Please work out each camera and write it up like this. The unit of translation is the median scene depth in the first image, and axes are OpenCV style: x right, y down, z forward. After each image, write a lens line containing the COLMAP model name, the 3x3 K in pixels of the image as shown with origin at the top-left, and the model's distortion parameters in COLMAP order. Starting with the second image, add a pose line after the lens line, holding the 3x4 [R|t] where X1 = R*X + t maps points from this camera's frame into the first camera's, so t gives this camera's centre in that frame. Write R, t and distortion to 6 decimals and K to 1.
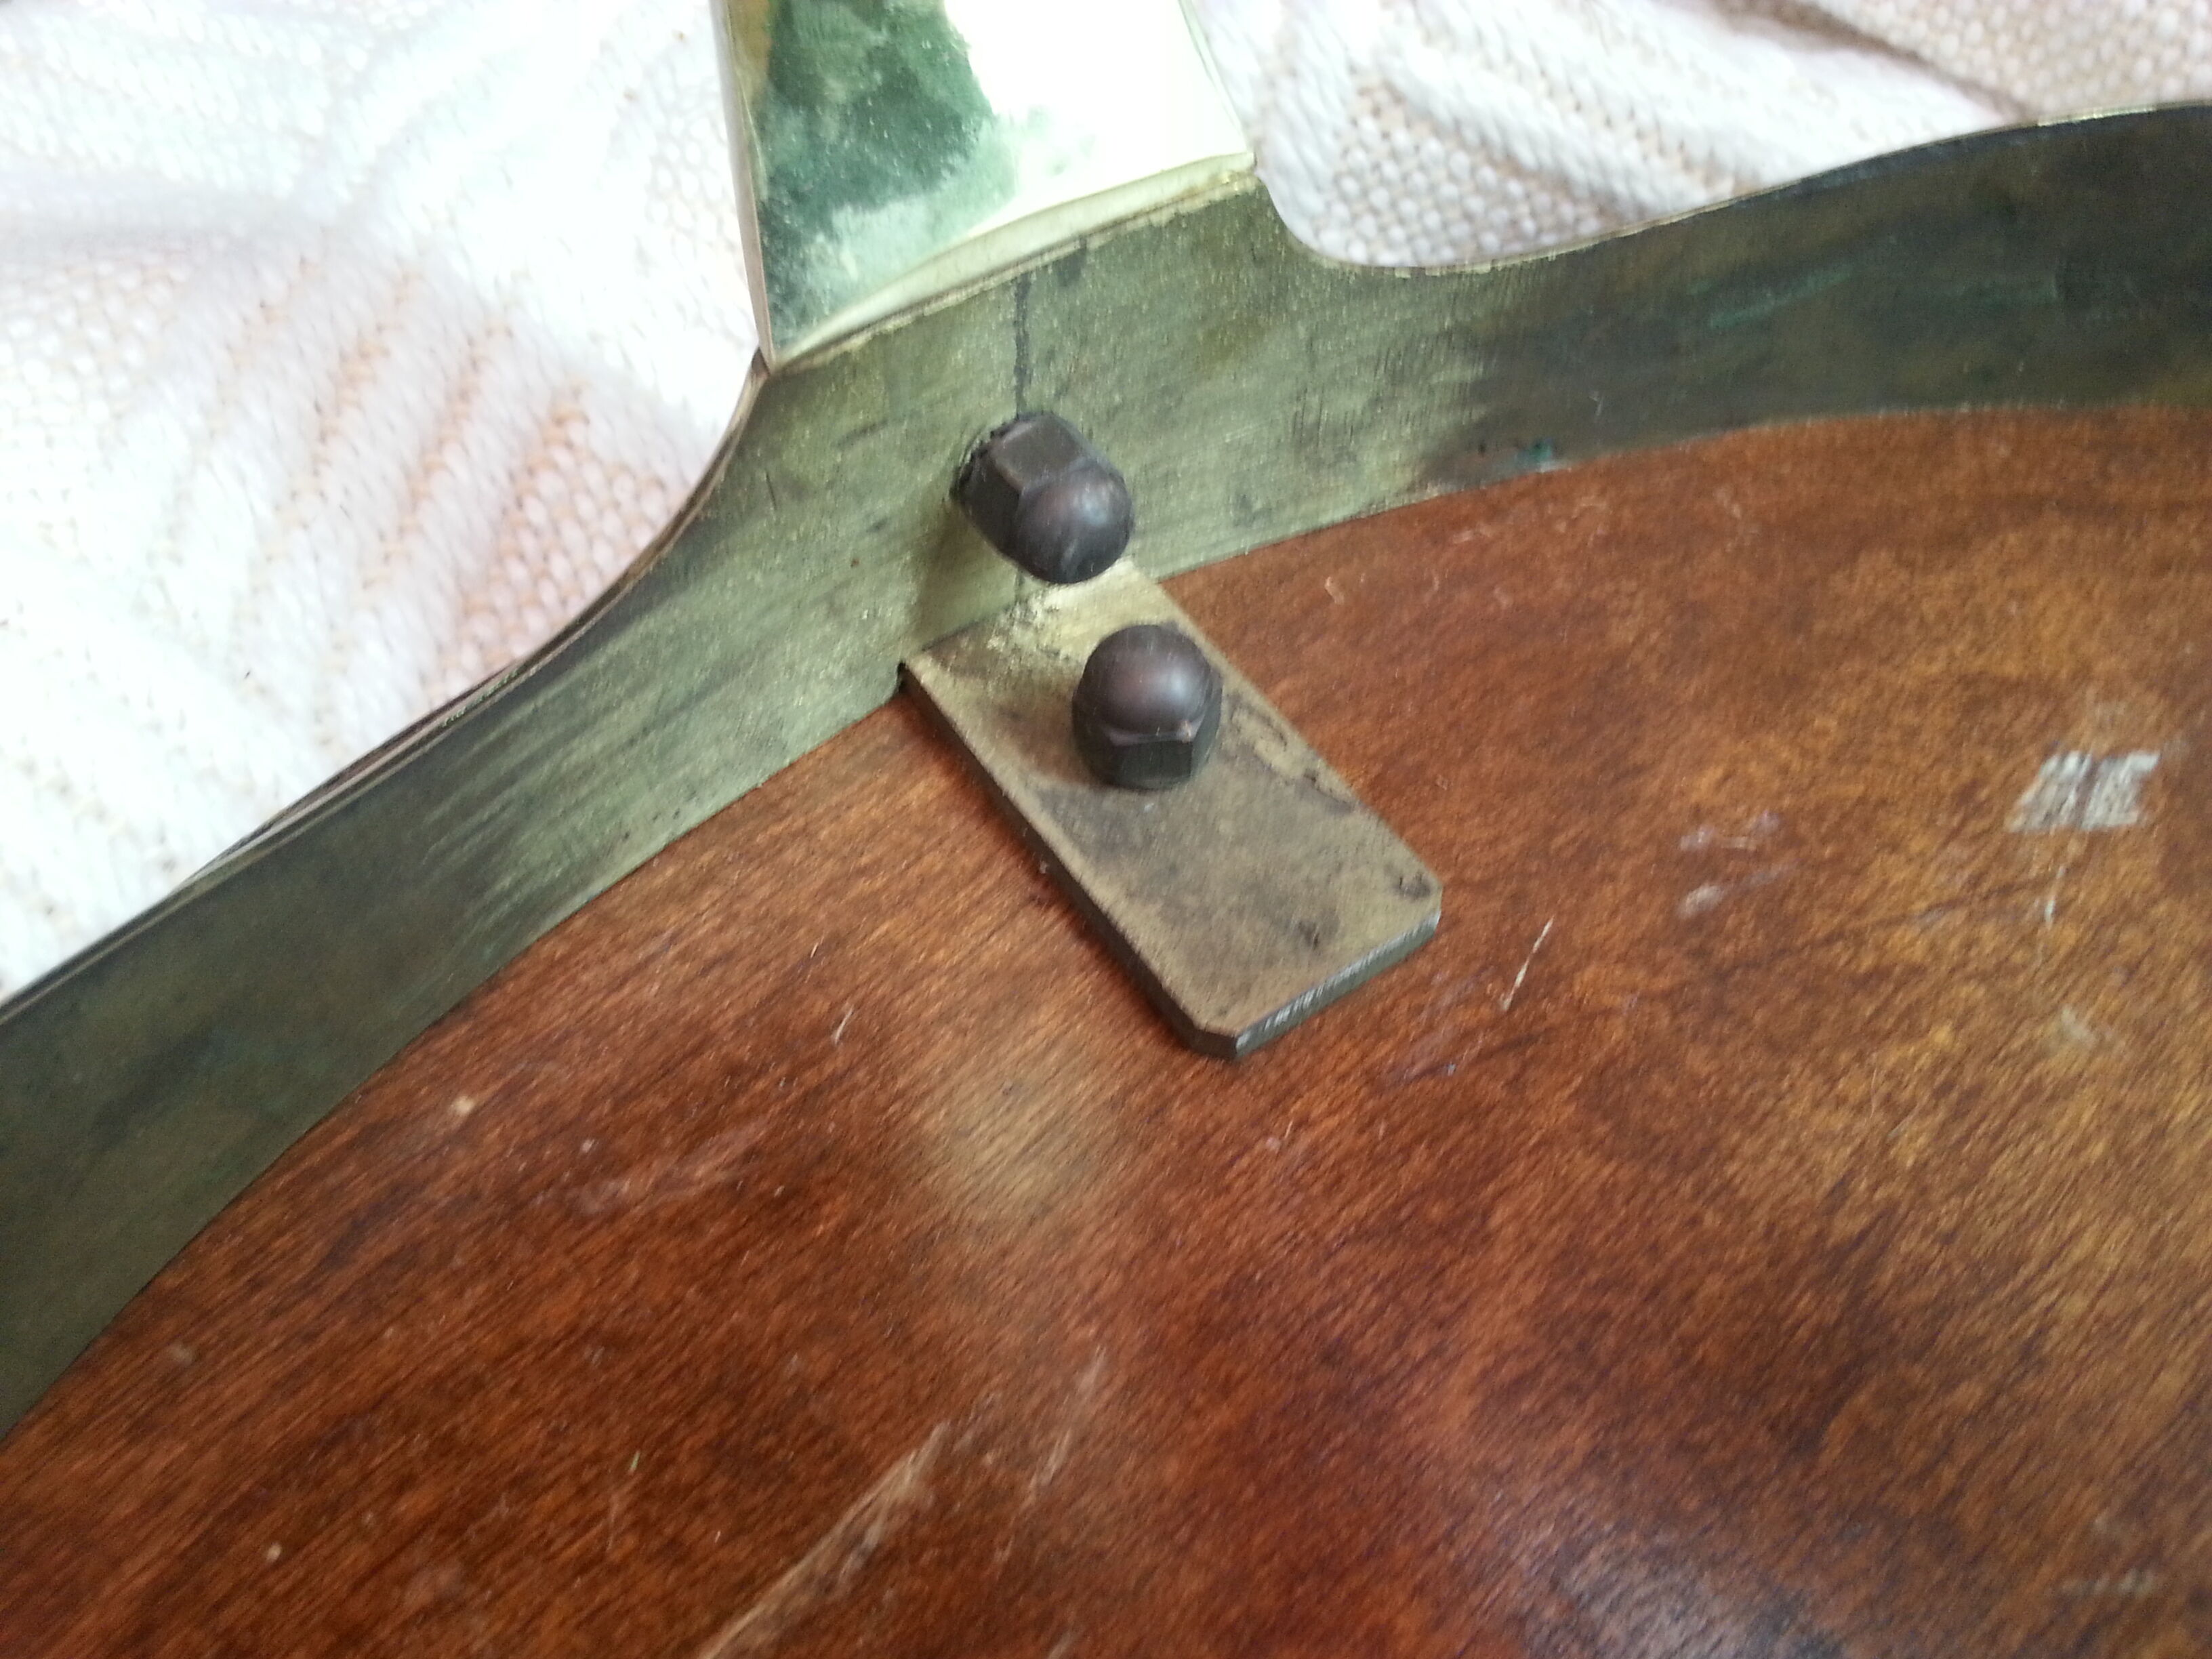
lens RADIAL K [[1843.8, 0, 1090.4], [0, 1843.8, 822.9], [0, 0, 1]] dist [0.019400, -0.084491]
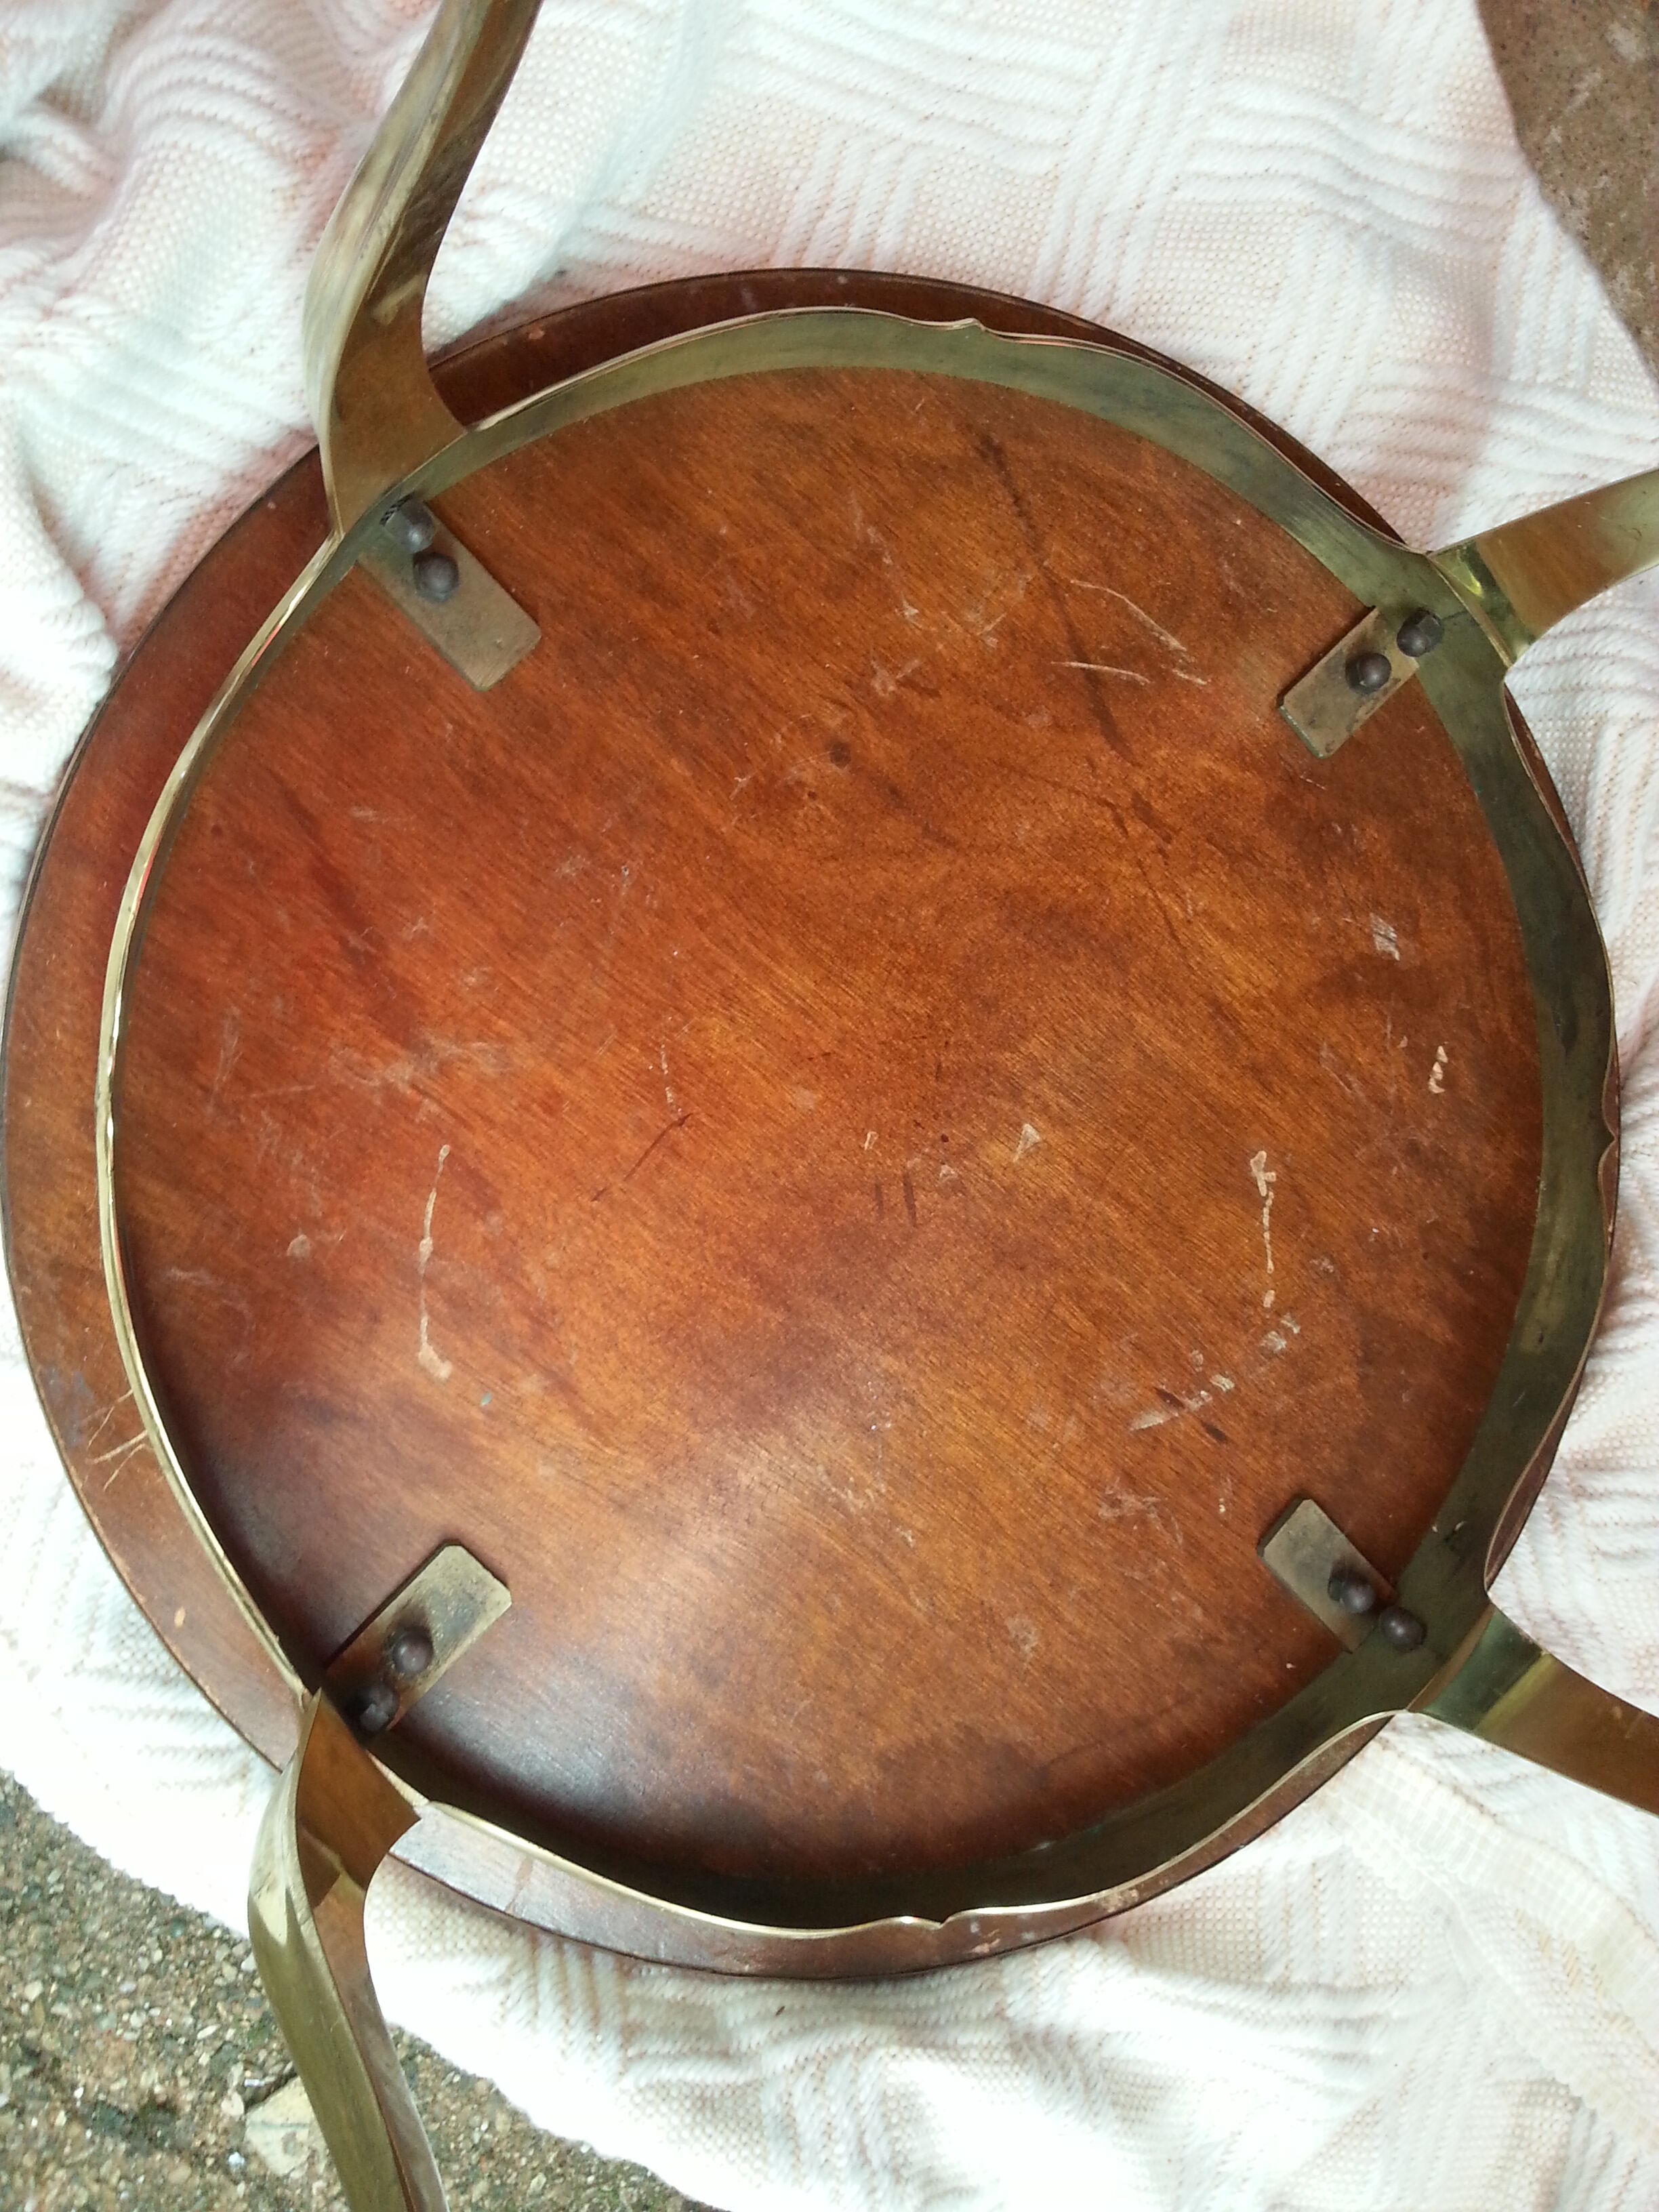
lens RADIAL K [[1843.8, 0, 829.5], [0, 1843.8, 1106.0], [0, 0, 1]] dist [0.019400, -0.084491]
pose [[0.151955, 0.987839, 0.032916, 0.600970], [-0.921884, 0.129643, 0.365133, -0.303681], [0.356425, -0.085829, 0.930373, -2.913559]]
